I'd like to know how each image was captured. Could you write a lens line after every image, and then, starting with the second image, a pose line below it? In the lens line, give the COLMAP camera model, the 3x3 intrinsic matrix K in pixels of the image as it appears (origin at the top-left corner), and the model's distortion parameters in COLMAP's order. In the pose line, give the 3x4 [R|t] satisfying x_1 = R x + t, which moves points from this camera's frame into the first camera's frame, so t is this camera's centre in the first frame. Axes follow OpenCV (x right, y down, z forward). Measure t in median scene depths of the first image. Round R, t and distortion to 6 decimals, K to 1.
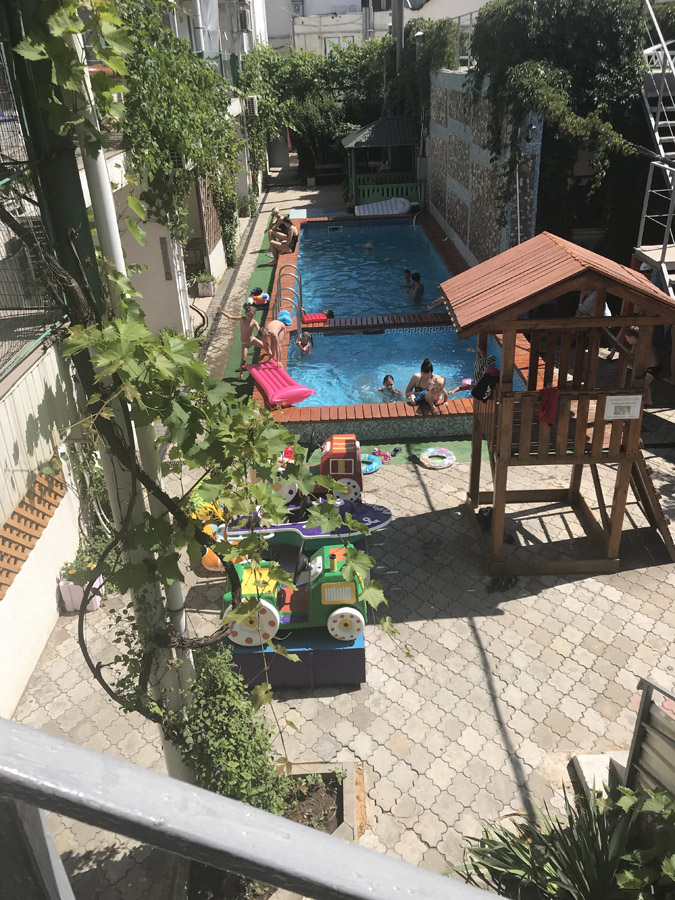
lens RADIAL K [[722.2, 0, 342.8], [0, 722.2, 448.6], [0, 0, 1]] dist [0.000224, 0.004458]
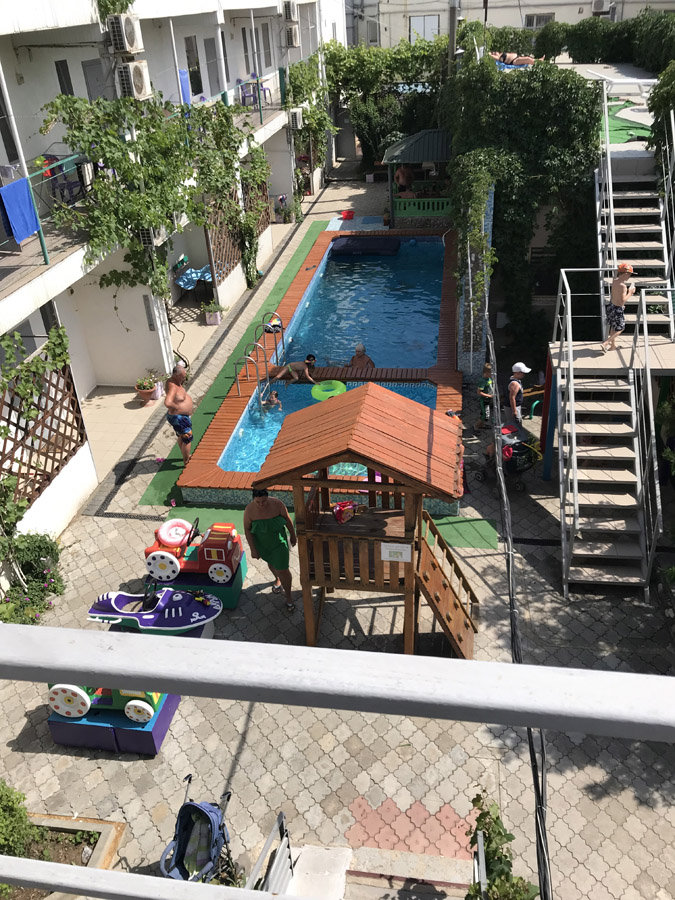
lens RADIAL K [[722.2, 0, 342.8], [0, 722.2, 448.6], [0, 0, 1]] dist [0.000224, 0.004458]
pose [[0.987124, 0.079416, -0.138852, 0.360568], [-0.069790, 0.994896, 0.072878, -0.244263], [0.143931, -0.062250, 0.987628, -0.137060]]
